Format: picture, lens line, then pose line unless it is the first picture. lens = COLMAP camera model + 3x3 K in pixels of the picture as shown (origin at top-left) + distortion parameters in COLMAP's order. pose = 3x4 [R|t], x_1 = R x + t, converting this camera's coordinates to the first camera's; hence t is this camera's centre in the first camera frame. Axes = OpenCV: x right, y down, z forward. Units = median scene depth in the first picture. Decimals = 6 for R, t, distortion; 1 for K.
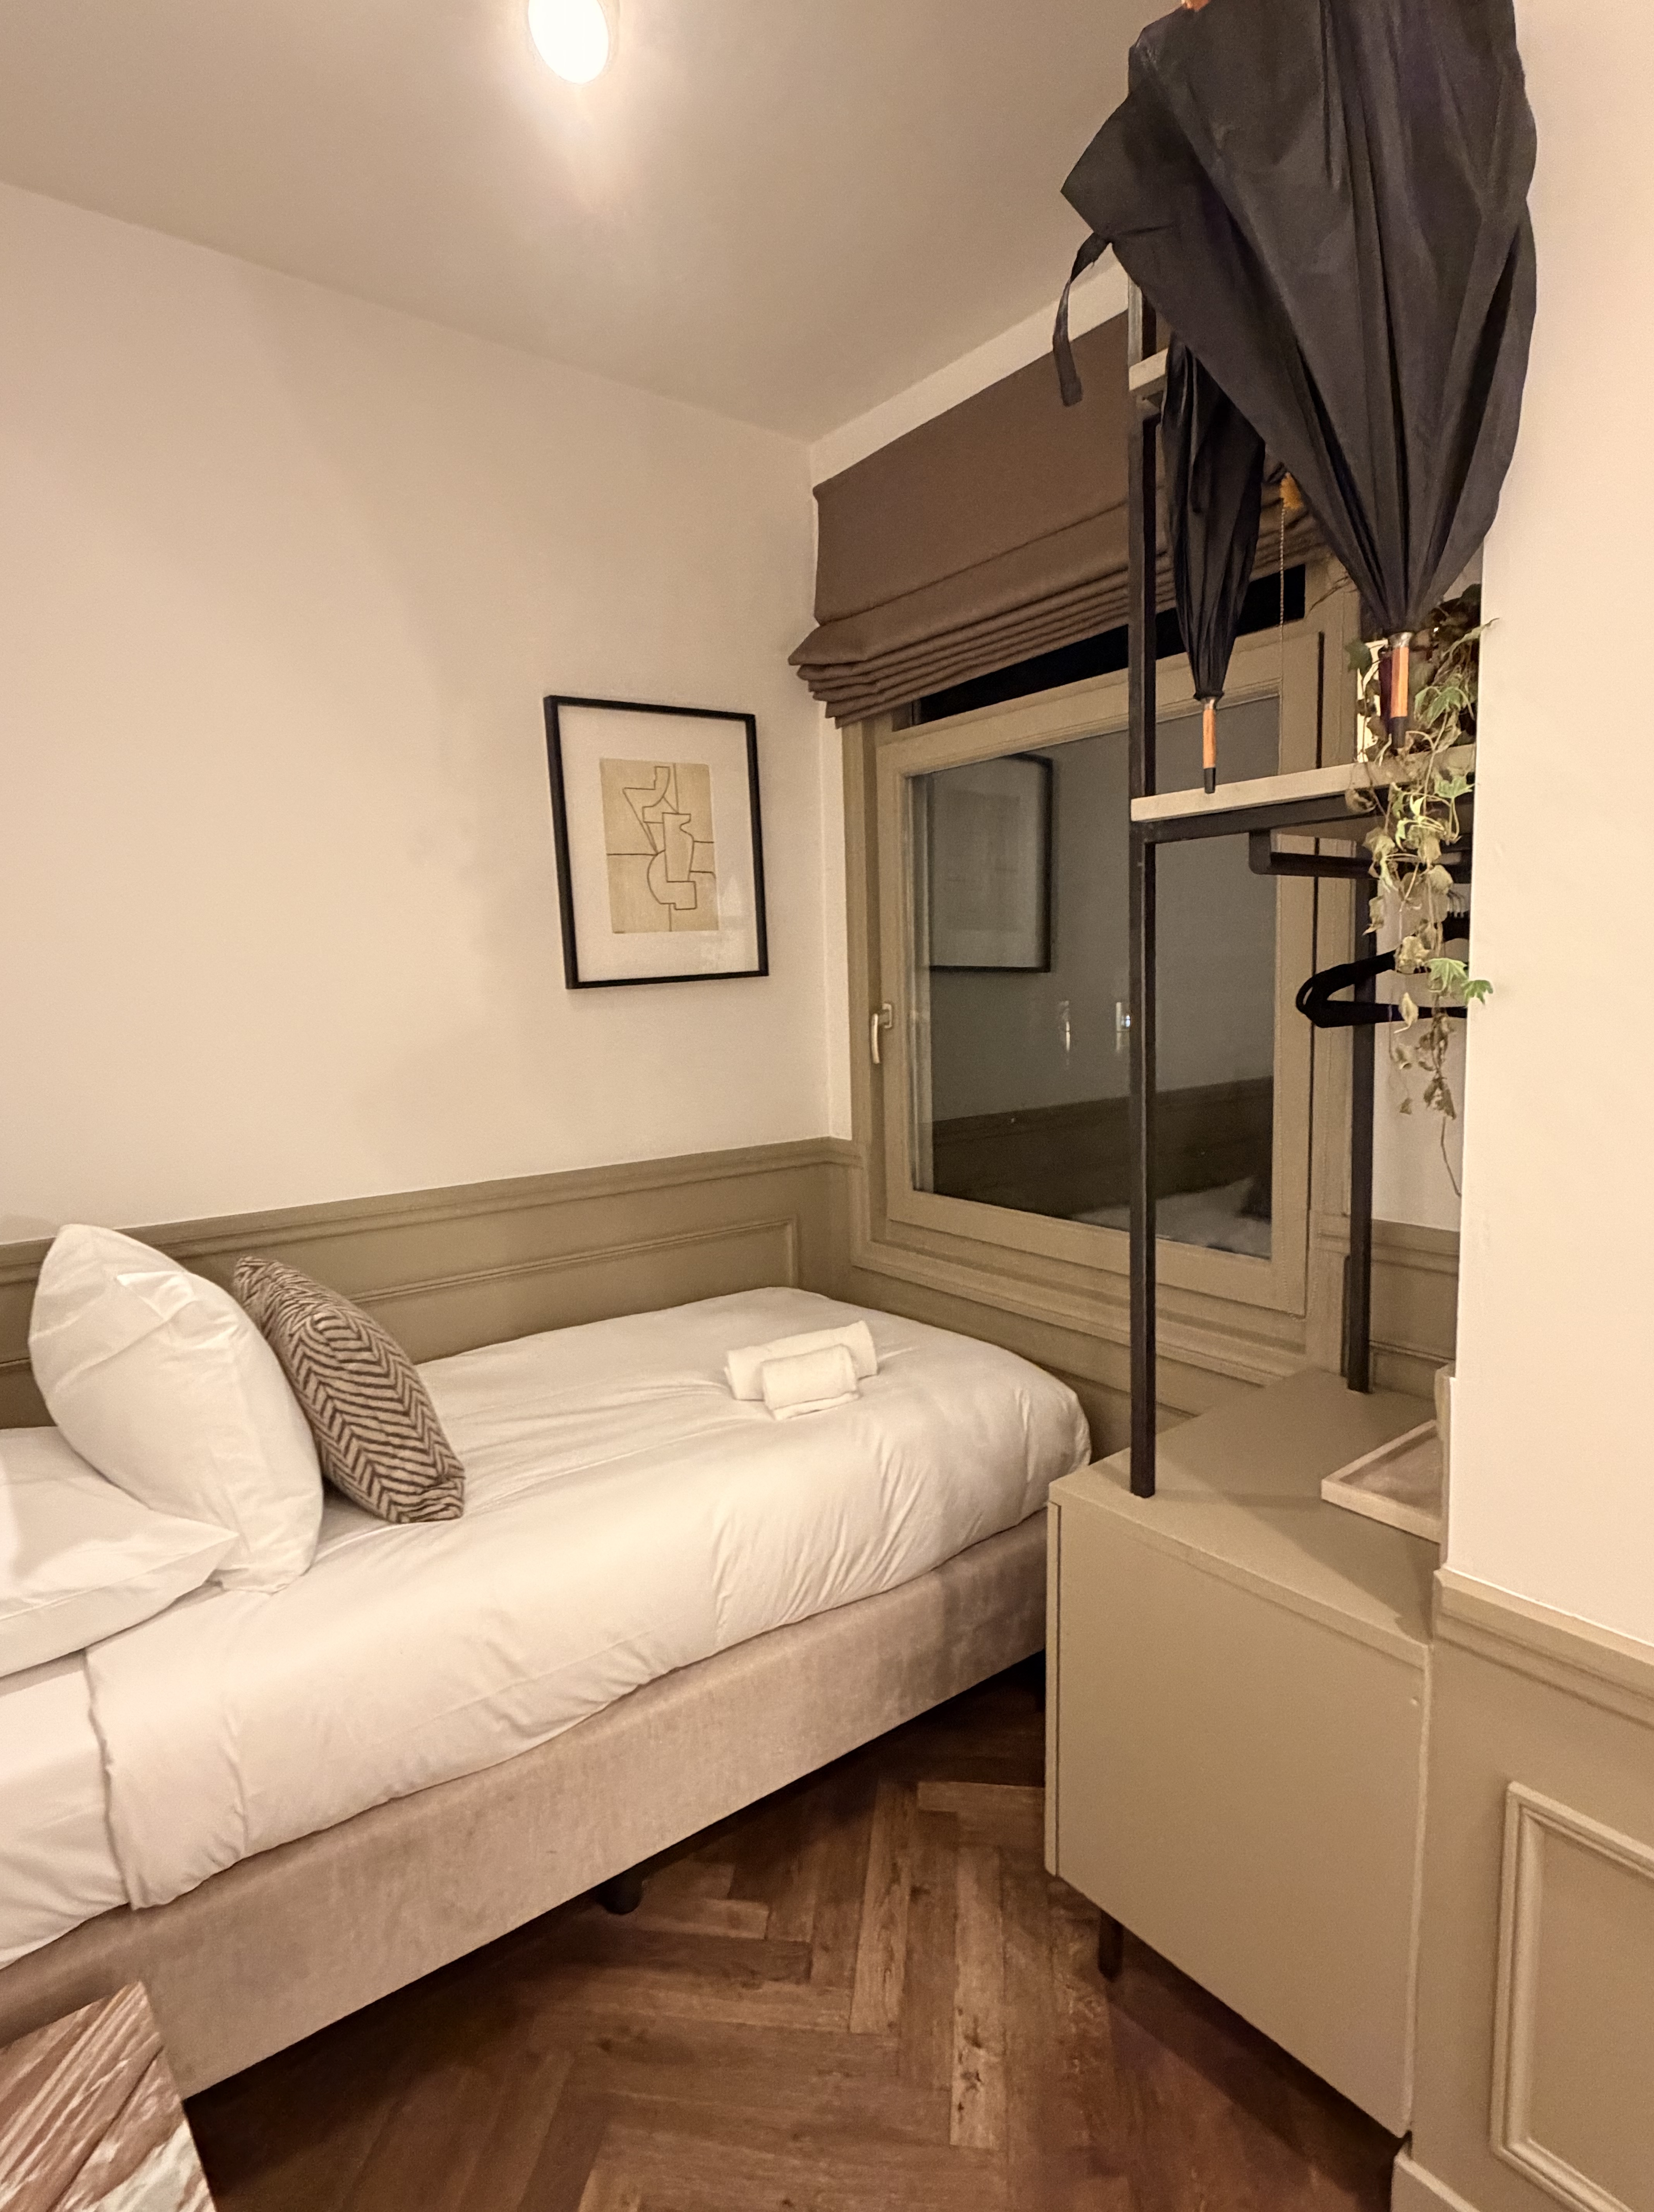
lens RADIAL K [[1151.5, 0, 824.3], [0, 1151.5, 1100.2], [0, 0, 1]] dist [0.001777, -0.000688]
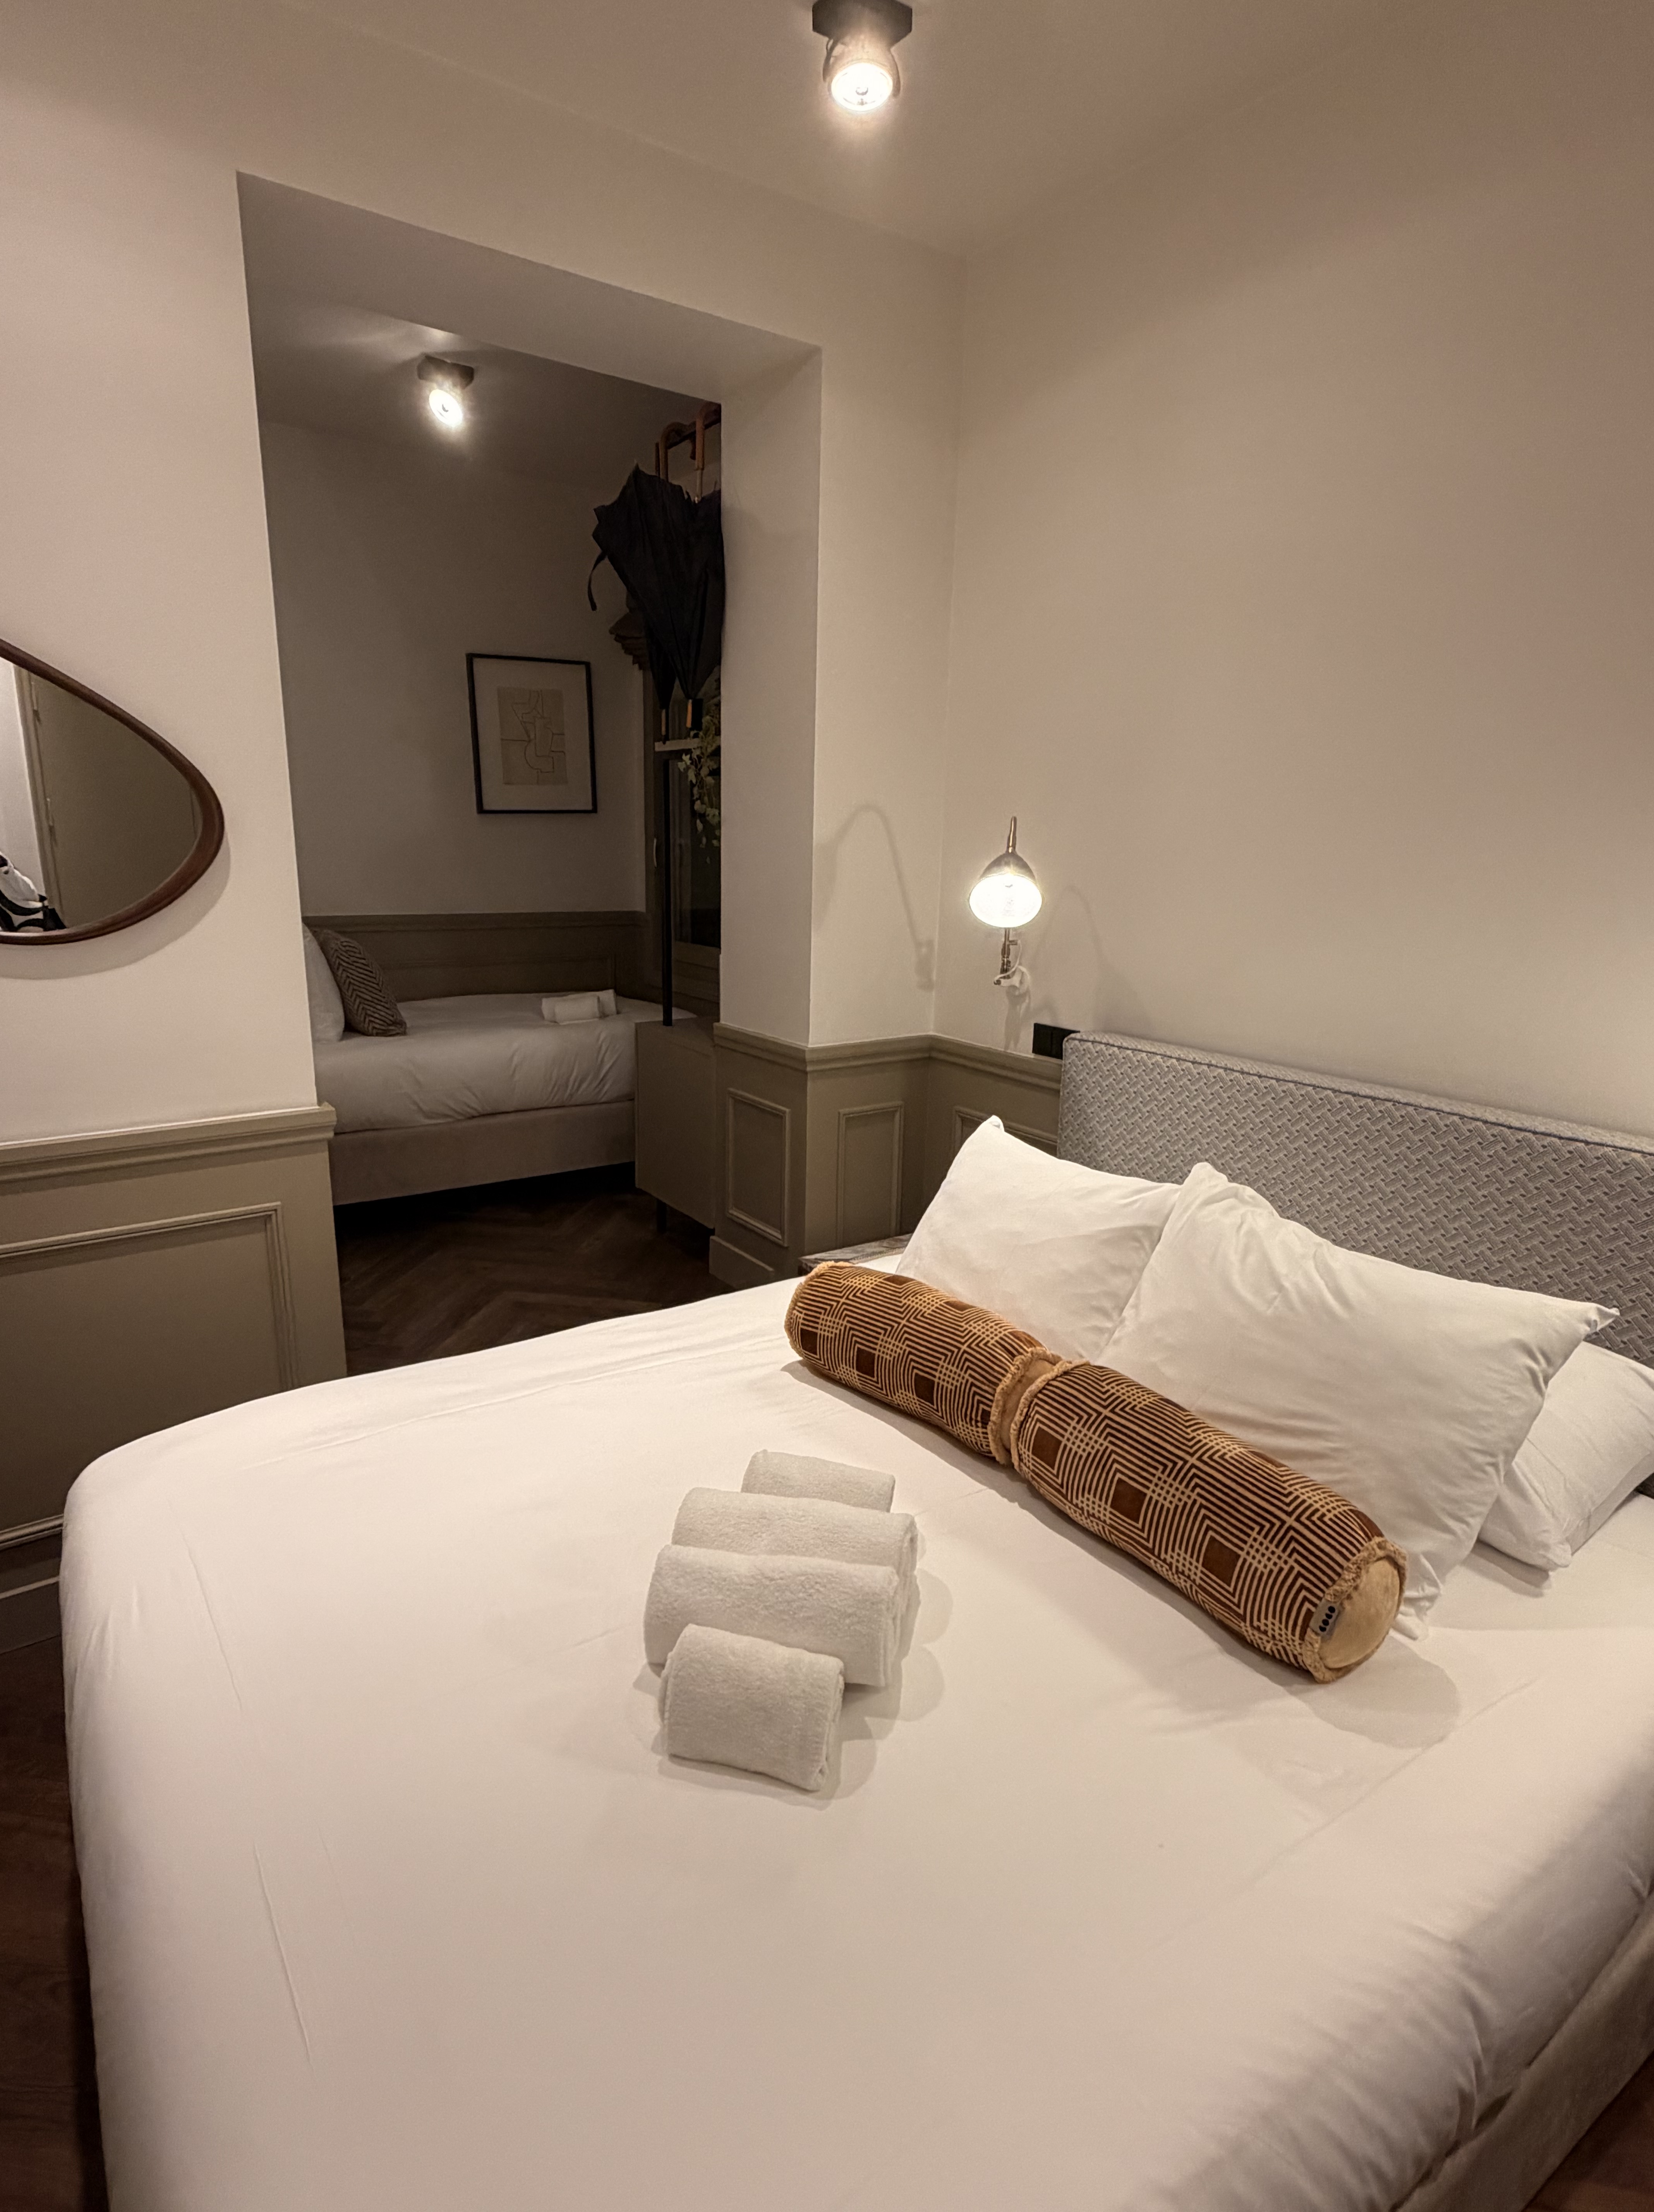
lens RADIAL K [[1151.5, 0, 832.7], [0, 1151.5, 1114.5], [0, 0, 1]] dist [0.001777, -0.000688]
pose [[0.998021, 0.060720, -0.016356, 0.414288], [-0.058118, 0.989958, 0.128861, 0.112951], [0.024016, -0.127655, 0.991528, -0.904747]]
